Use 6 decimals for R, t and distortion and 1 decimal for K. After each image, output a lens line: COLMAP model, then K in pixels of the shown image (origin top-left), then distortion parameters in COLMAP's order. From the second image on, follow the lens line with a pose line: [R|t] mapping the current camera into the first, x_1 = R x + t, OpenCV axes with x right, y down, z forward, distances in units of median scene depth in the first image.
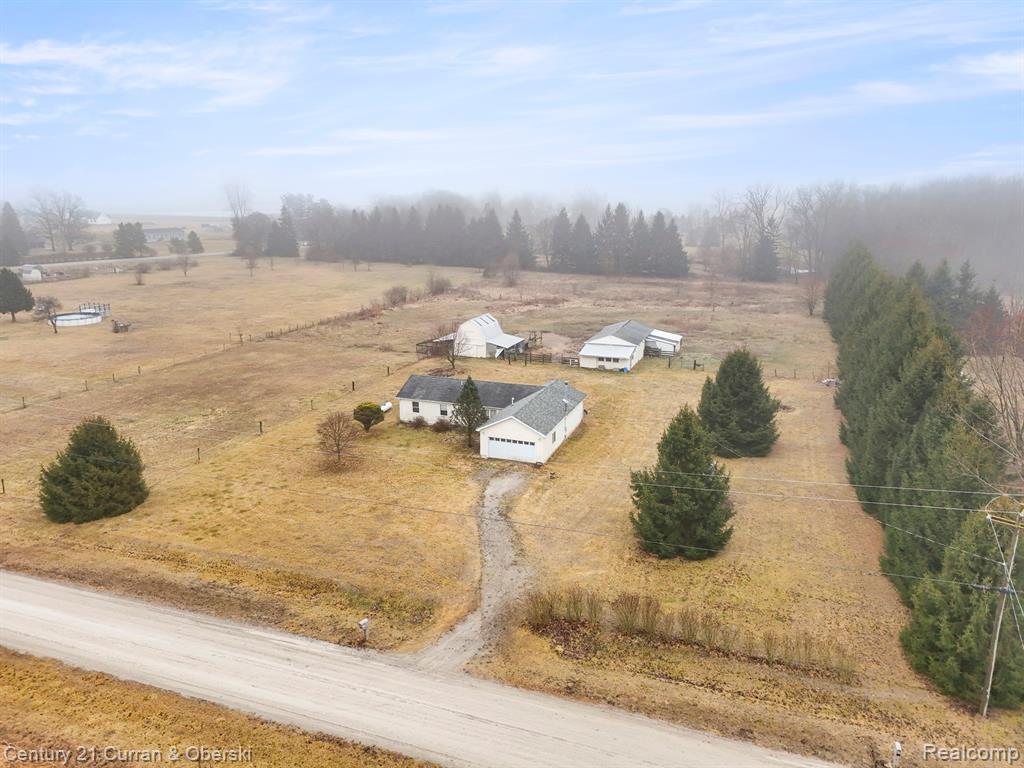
lens RADIAL K [[741.8, 0, 509.8], [0, 741.8, 385.2], [0, 0, 1]] dist [0.087091, -0.080276]
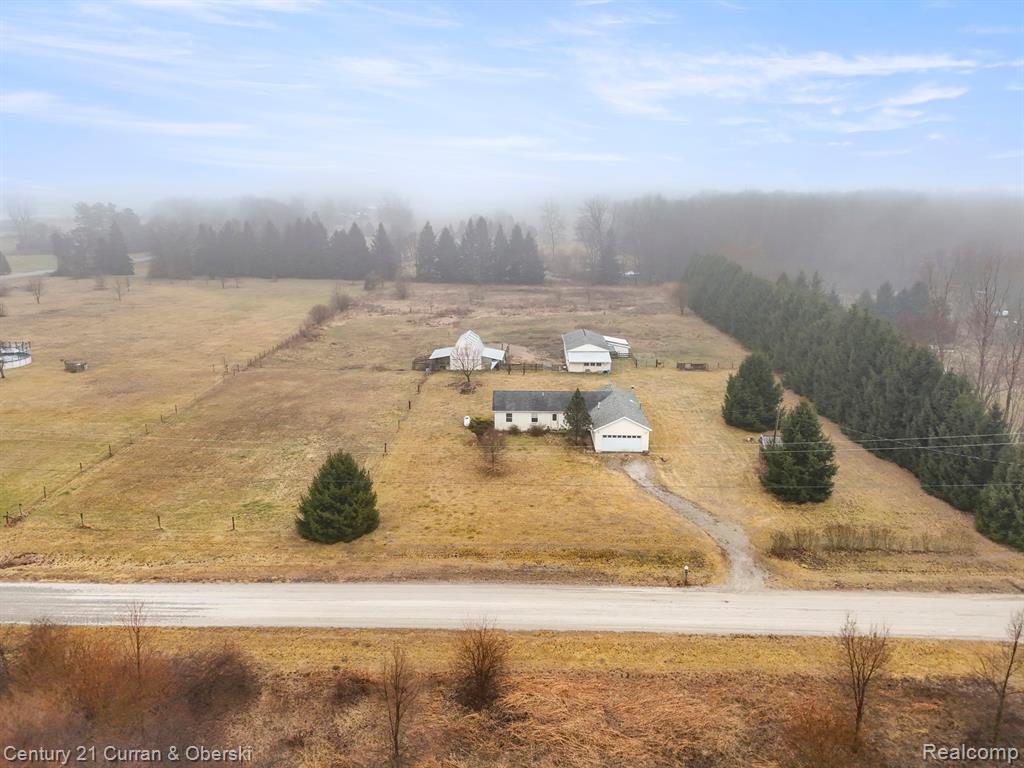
lens RADIAL K [[733.6, 0, 508.0], [0, 733.6, 400.8], [0, 0, 1]] dist [0.084691, -0.079183]
pose [[0.947323, -0.088572, 0.307789, -0.395940], [0.080351, 0.995991, 0.039308, -0.035690], [-0.310036, -0.012507, 0.950642, -0.096465]]
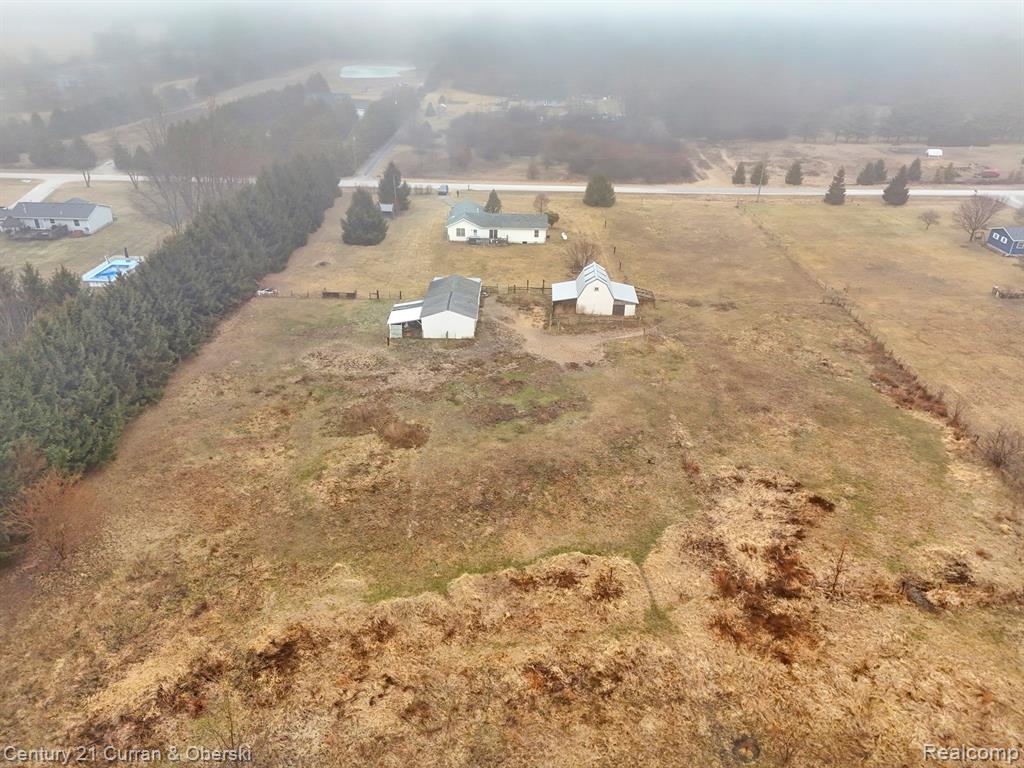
lens RADIAL K [[741.8, 0, 509.8], [0, 741.8, 385.2], [0, 0, 1]] dist [0.087091, -0.080276]
pose [[-0.942493, 0.144469, -0.301391, 0.443666], [-0.098909, 0.740804, 0.664399, -0.721274], [0.319256, 0.656002, -0.683913, 2.030610]]
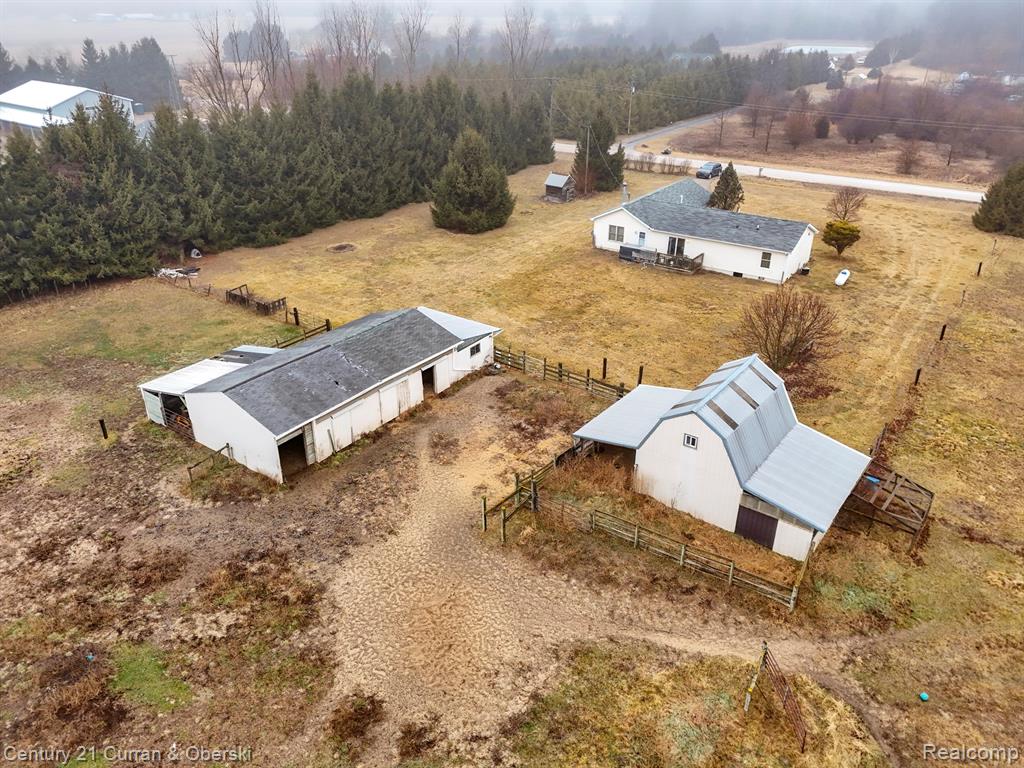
lens RADIAL K [[755.5, 0, 509.4], [0, 755.5, 361.4], [0, 0, 1]] dist [0.108907, -0.088715]
pose [[-0.962519, -0.116786, 0.244783, -0.037671], [0.069786, 0.765507, 0.639632, -0.364744], [-0.262083, 0.632740, -0.728665, 1.475277]]
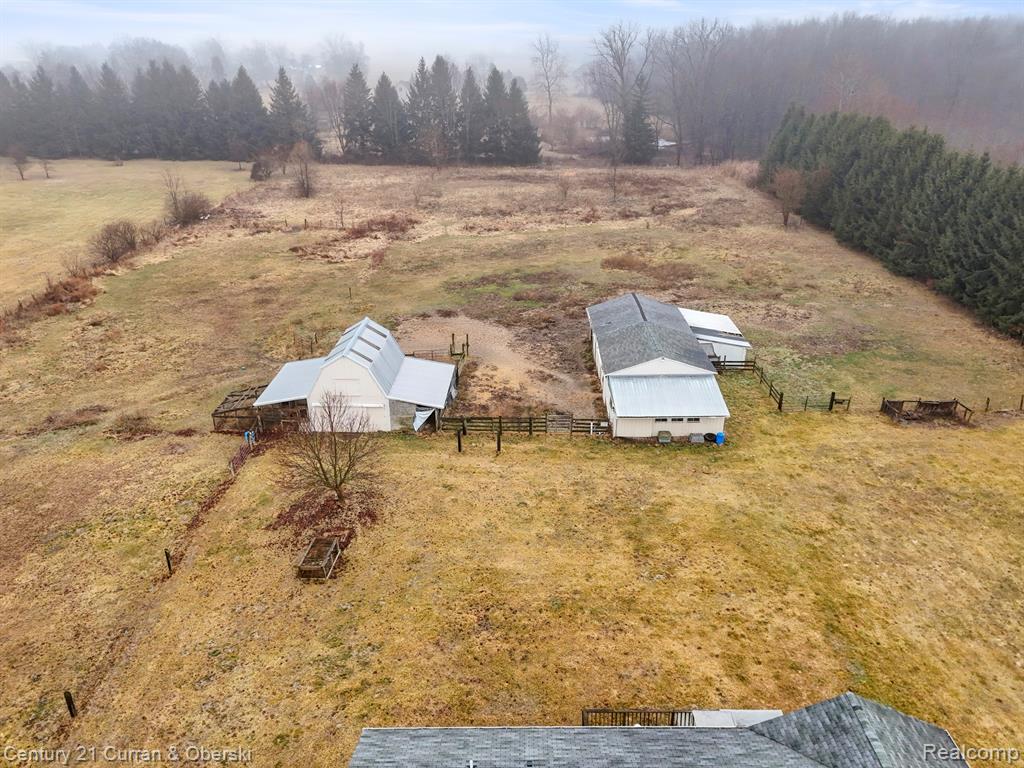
lens RADIAL K [[741.8, 0, 509.8], [0, 741.8, 385.2], [0, 0, 1]] dist [0.087091, -0.080276]
pose [[0.941156, -0.149300, 0.303207, -0.111114], [0.094272, 0.977499, 0.188704, -0.163303], [-0.324558, -0.149016, 0.934054, 0.647182]]
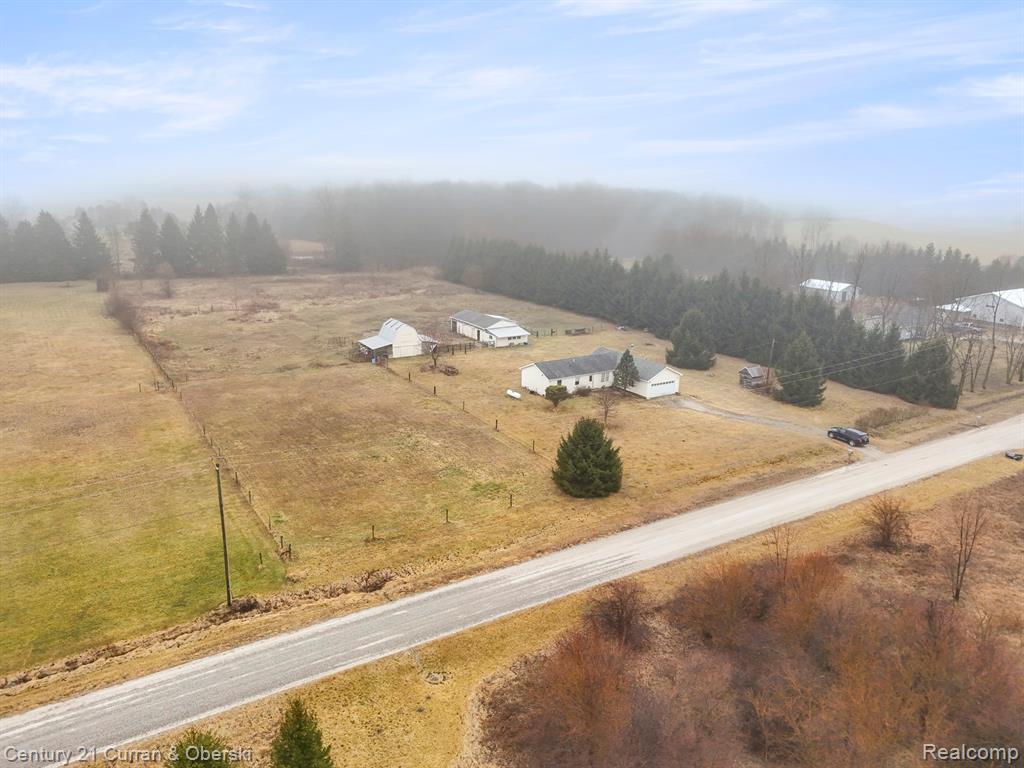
lens RADIAL K [[741.8, 0, 509.8], [0, 741.8, 385.2], [0, 0, 1]] dist [0.087091, -0.080276]
pose [[0.610510, -0.201881, 0.765847, -0.983470], [0.182753, 0.976782, 0.111799, -0.109635], [-0.770635, 0.071706, 0.633230, 0.175825]]
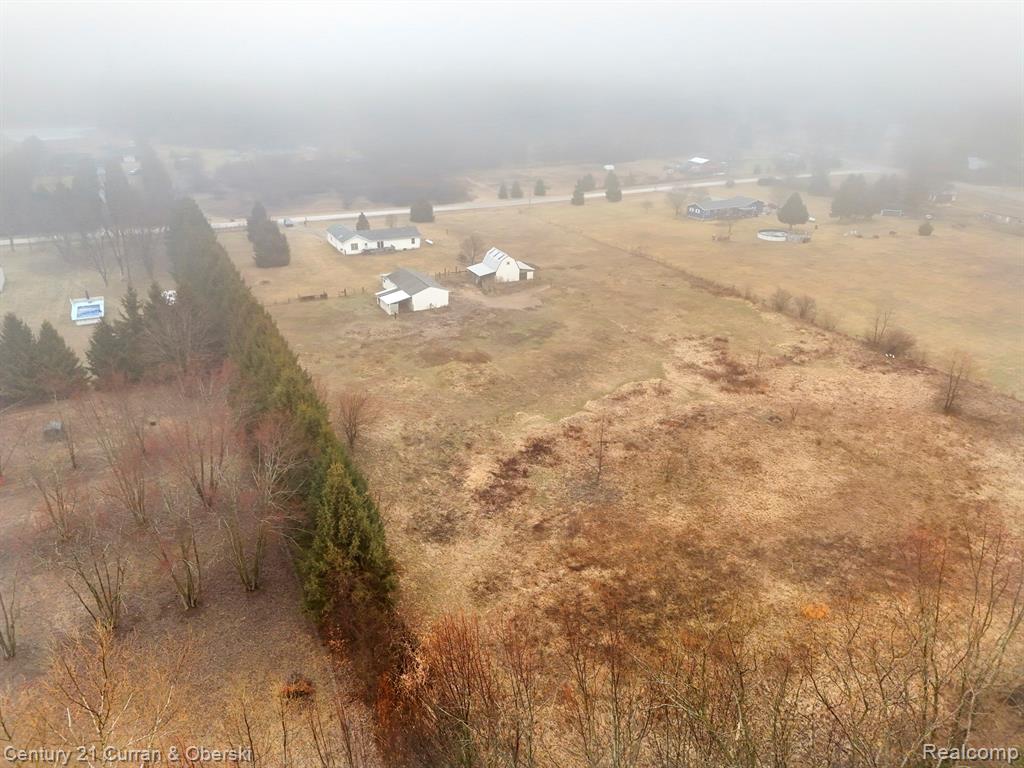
lens RADIAL K [[755.5, 0, 509.4], [0, 755.5, 361.4], [0, 0, 1]] dist [0.108907, -0.088715]
pose [[-0.679013, 0.273241, -0.681382, 1.105120], [-0.194532, 0.828005, 0.525894, -0.767771], [0.707883, 0.489640, -0.509072, 2.130058]]
